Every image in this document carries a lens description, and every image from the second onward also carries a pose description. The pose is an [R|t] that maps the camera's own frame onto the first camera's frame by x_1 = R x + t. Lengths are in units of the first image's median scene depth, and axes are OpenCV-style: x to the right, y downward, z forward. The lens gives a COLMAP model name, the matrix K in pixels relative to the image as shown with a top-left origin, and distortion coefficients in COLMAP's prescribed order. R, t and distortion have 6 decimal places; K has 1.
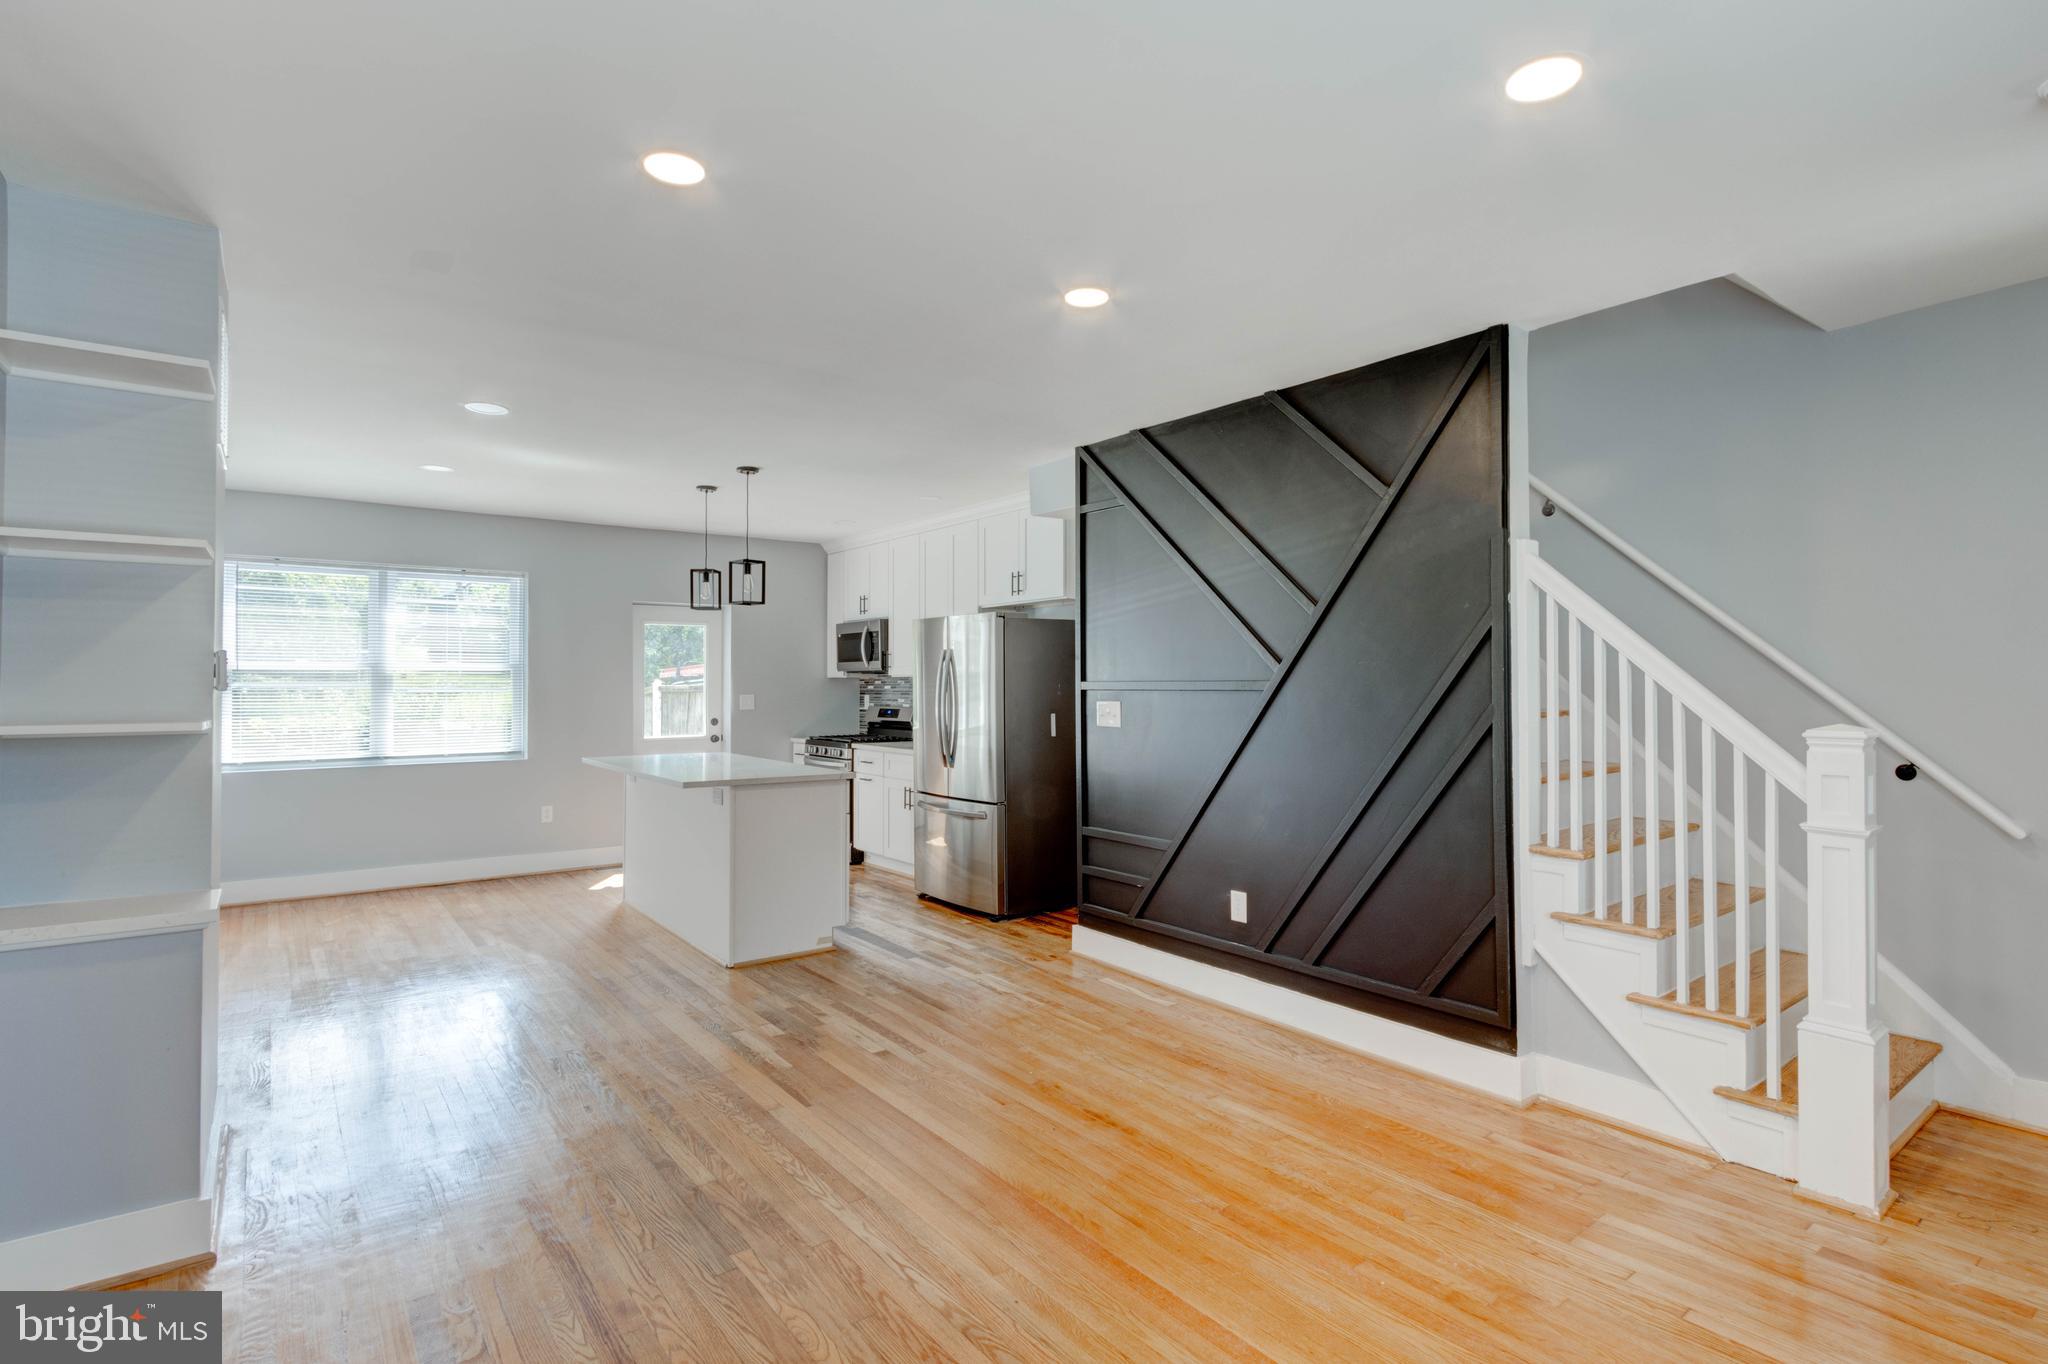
lens RADIAL K [[995.7, 0, 1026.1], [0, 995.7, 671.8], [0, 0, 1]] dist [0.001143, 0.000105]
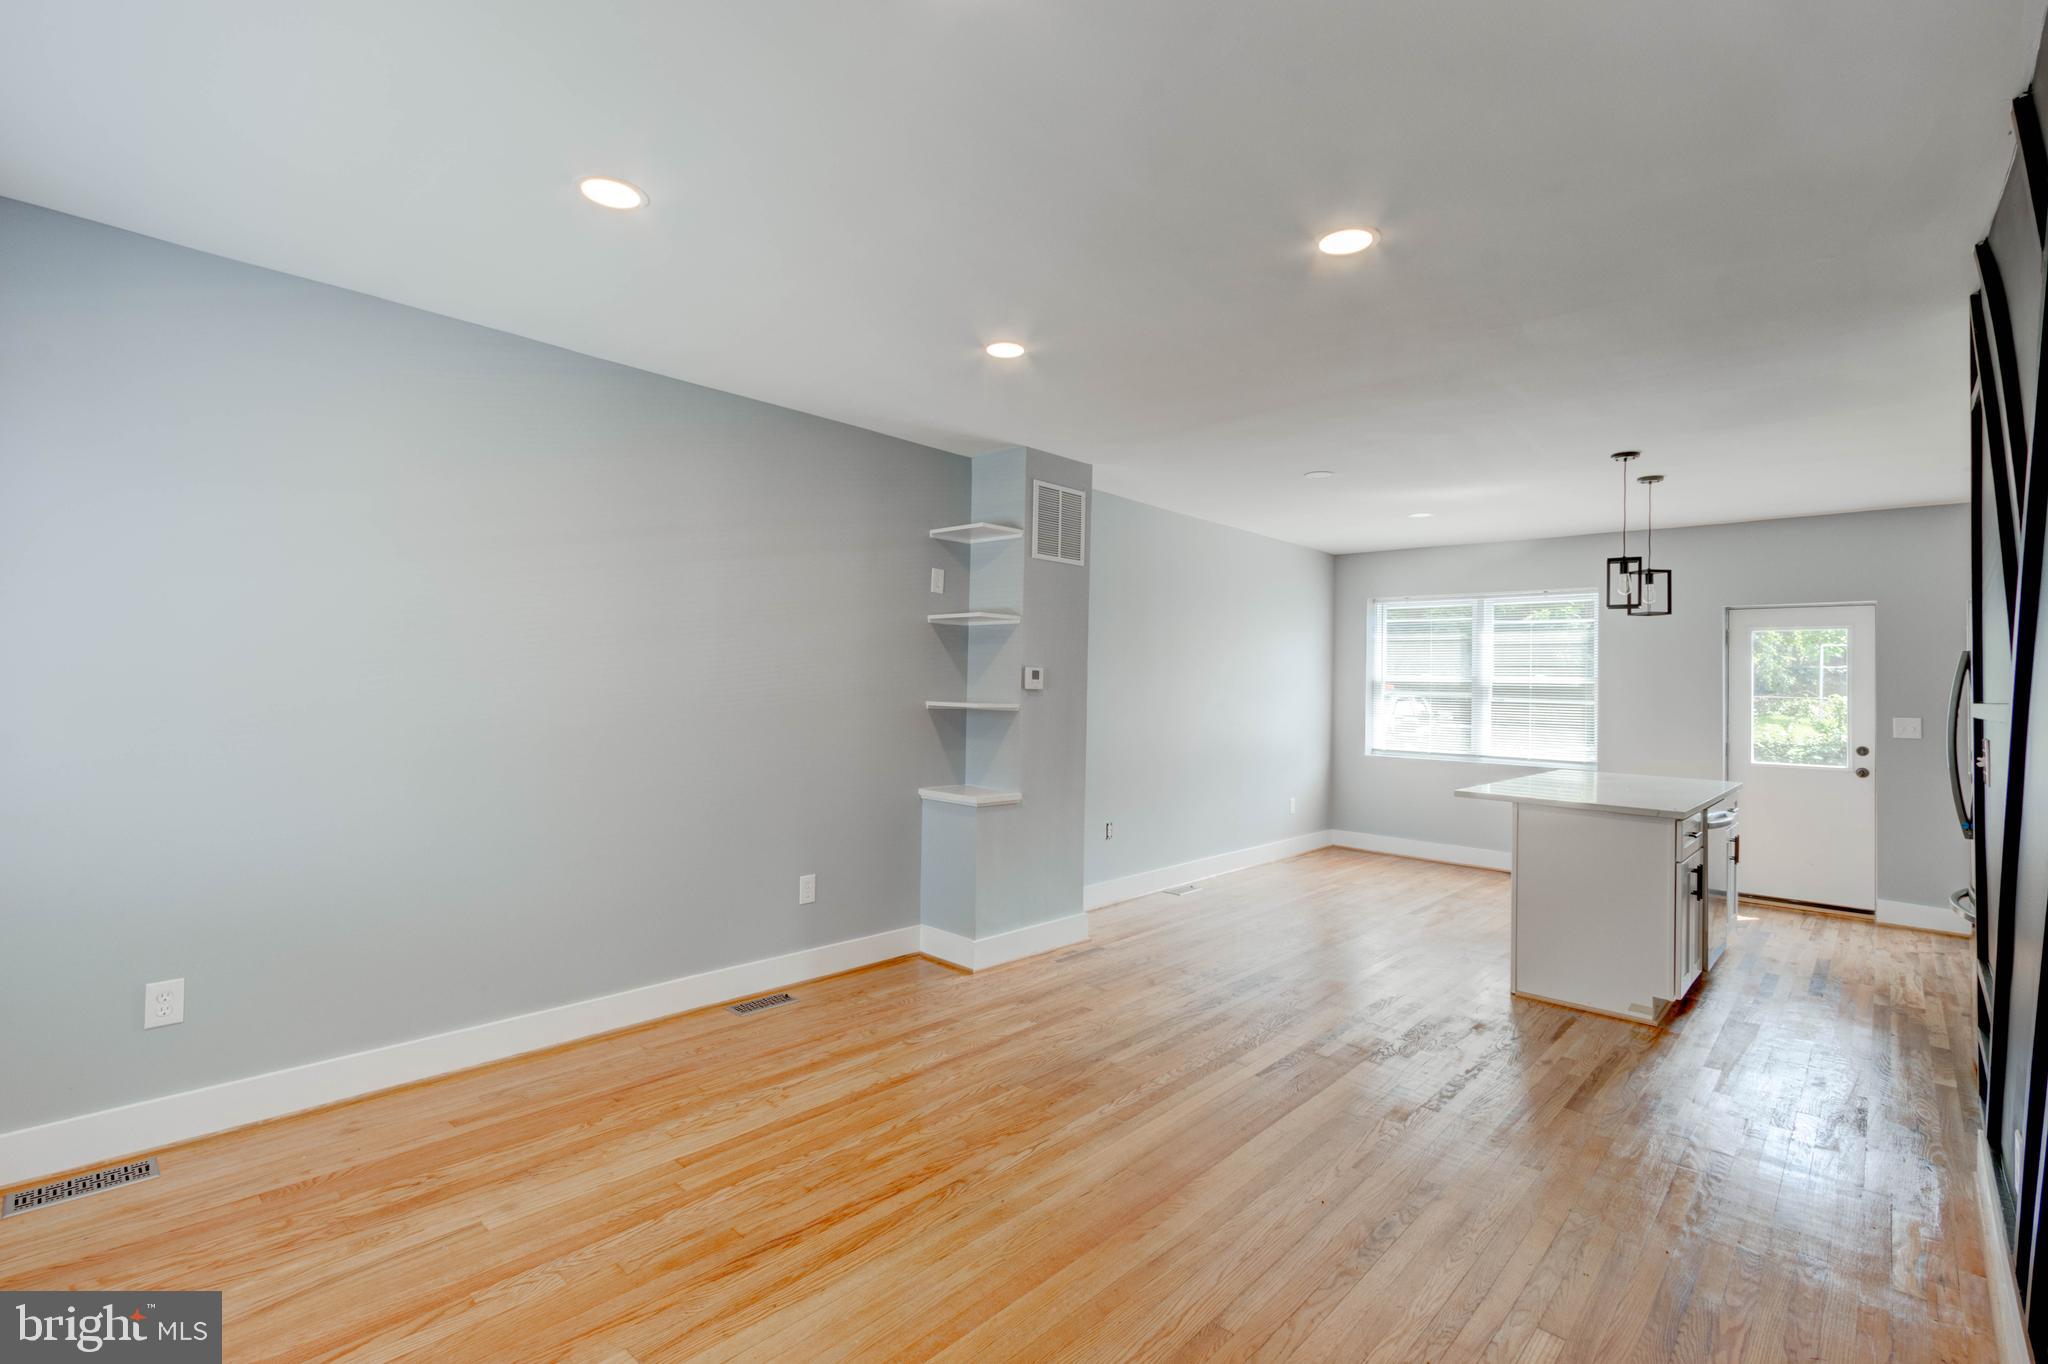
lens RADIAL K [[938.8, 0, 1020.6], [0, 938.8, 662.3], [0, 0, 1]] dist [0.006942, -0.001905]
pose [[0.164274, -0.017235, -0.986264, 0.502393], [-0.009831, 0.999769, -0.019109, 0.001645], [0.986366, 0.012835, 0.164067, 0.368487]]
